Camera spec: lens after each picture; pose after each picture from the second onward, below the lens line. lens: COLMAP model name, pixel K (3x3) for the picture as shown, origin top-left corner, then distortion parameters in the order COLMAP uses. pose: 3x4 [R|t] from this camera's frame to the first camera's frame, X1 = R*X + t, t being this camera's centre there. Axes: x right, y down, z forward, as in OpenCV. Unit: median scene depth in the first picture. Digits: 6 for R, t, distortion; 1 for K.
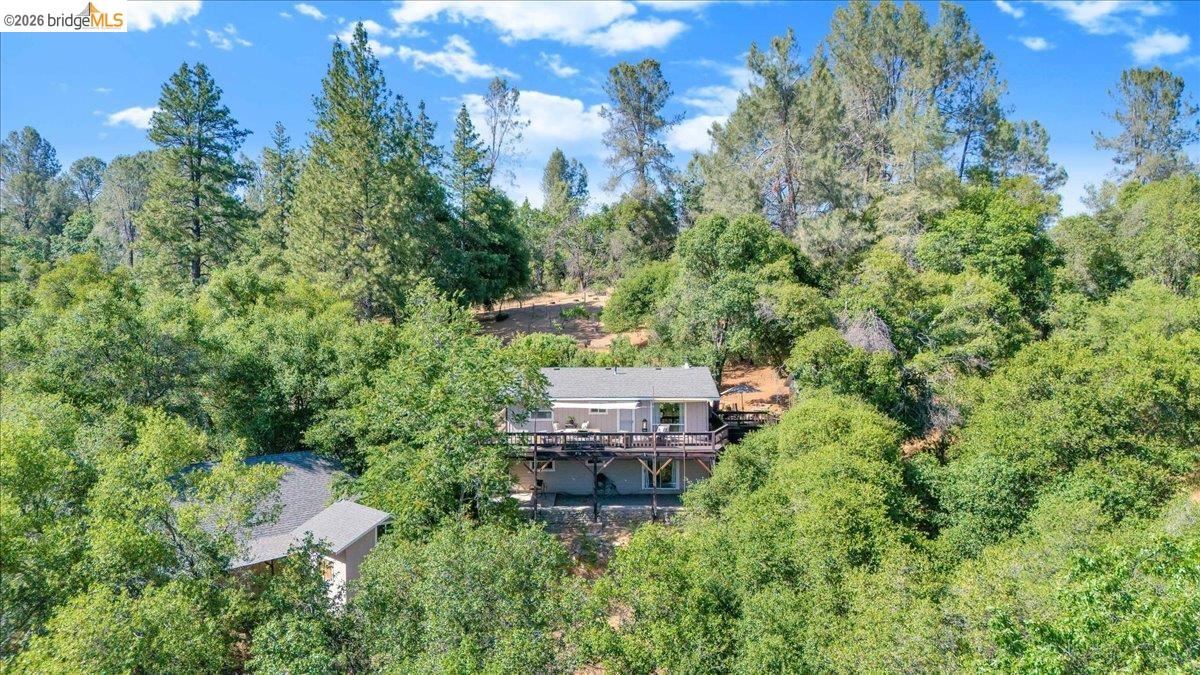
lens RADIAL K [[874.8, 0, 600.0], [0, 874.8, 337.5], [0, 0, 1]] dist [0.078230, -0.110361]
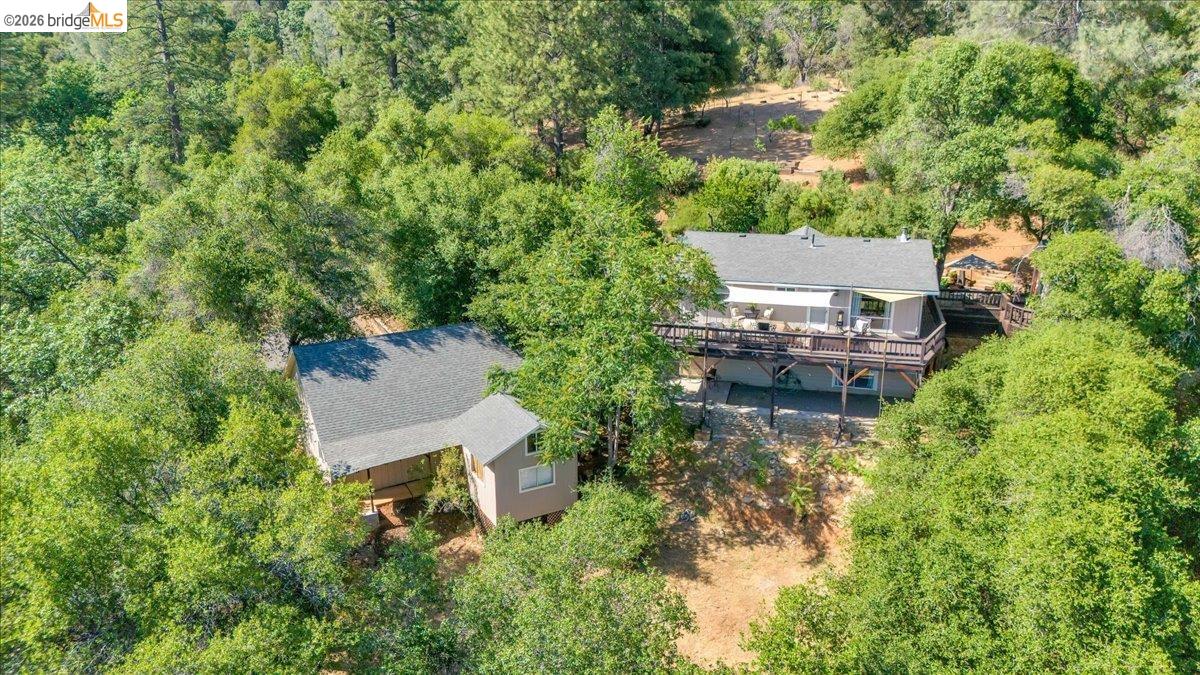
lens RADIAL K [[874.8, 0, 600.0], [0, 874.8, 337.5], [0, 0, 1]] dist [0.078230, -0.110361]
pose [[0.969225, 0.074439, -0.234653, 0.025470], [-0.008116, 0.962332, 0.271757, -0.106012], [0.246044, -0.261489, 0.933320, 0.131040]]
